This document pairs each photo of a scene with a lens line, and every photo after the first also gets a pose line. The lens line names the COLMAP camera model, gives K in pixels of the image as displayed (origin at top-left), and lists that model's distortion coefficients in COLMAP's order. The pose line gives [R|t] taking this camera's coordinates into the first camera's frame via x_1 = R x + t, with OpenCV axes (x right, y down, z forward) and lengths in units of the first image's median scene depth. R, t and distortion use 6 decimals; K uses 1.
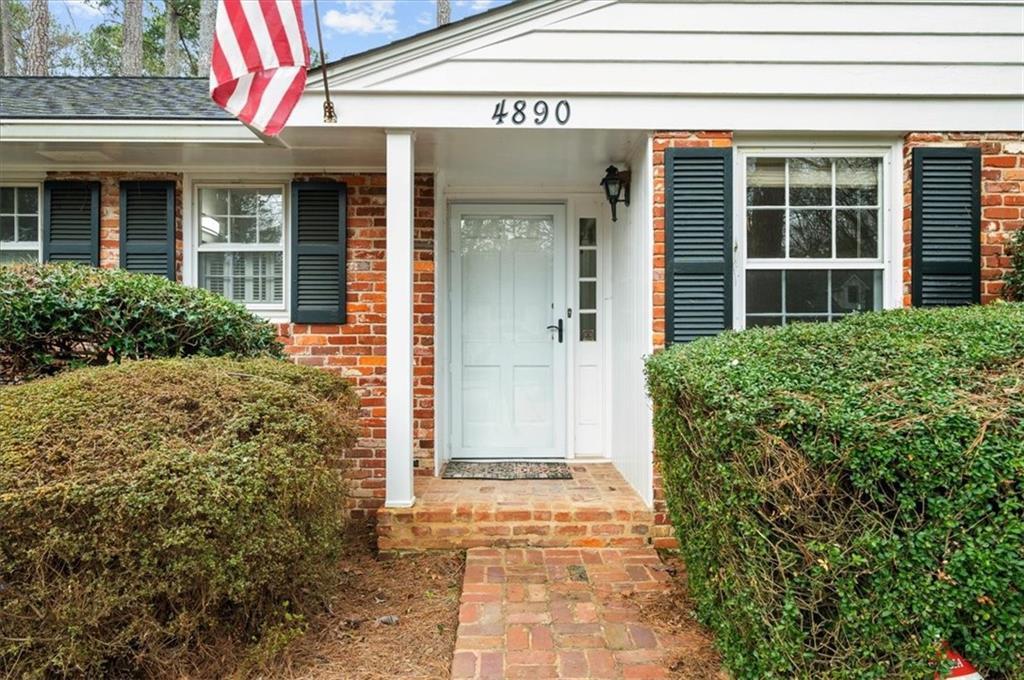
lens RADIAL K [[351.6, 0, 512.0], [0, 351.6, 340.0], [0, 0, 1]] dist [-0.000476, -0.000059]
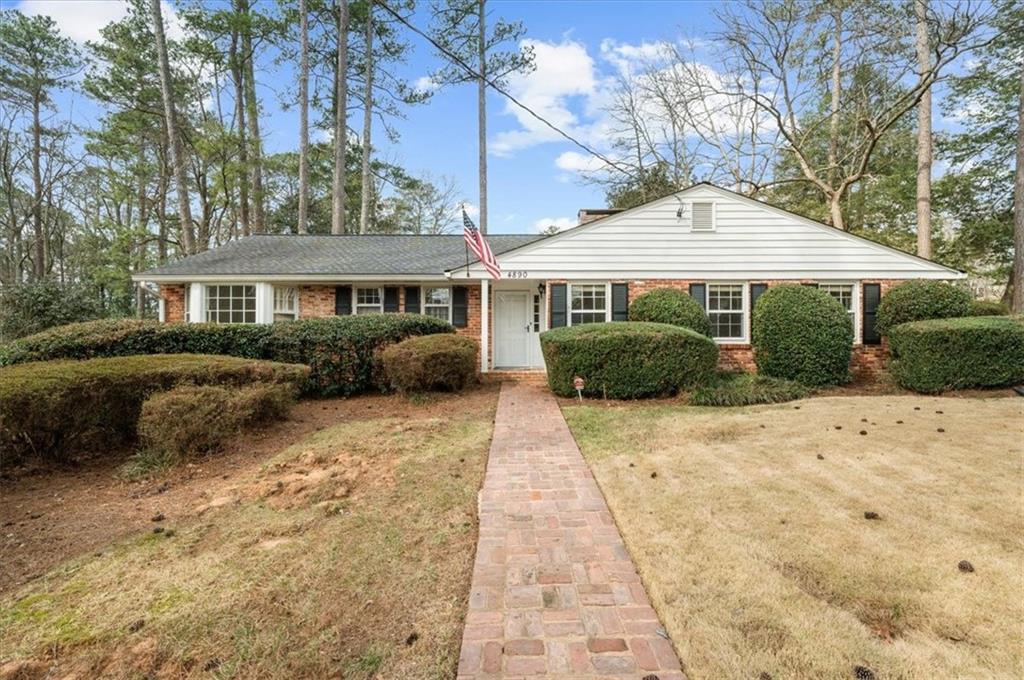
lens RADIAL K [[351.6, 0, 512.0], [0, 351.6, 340.0], [0, 0, 1]] dist [-0.000476, -0.000059]
pose [[0.998728, -0.000713, -0.050417, 0.192196], [-0.000253, 0.999816, -0.019157, 0.183175], [0.050421, 0.019145, 0.998545, -2.983517]]
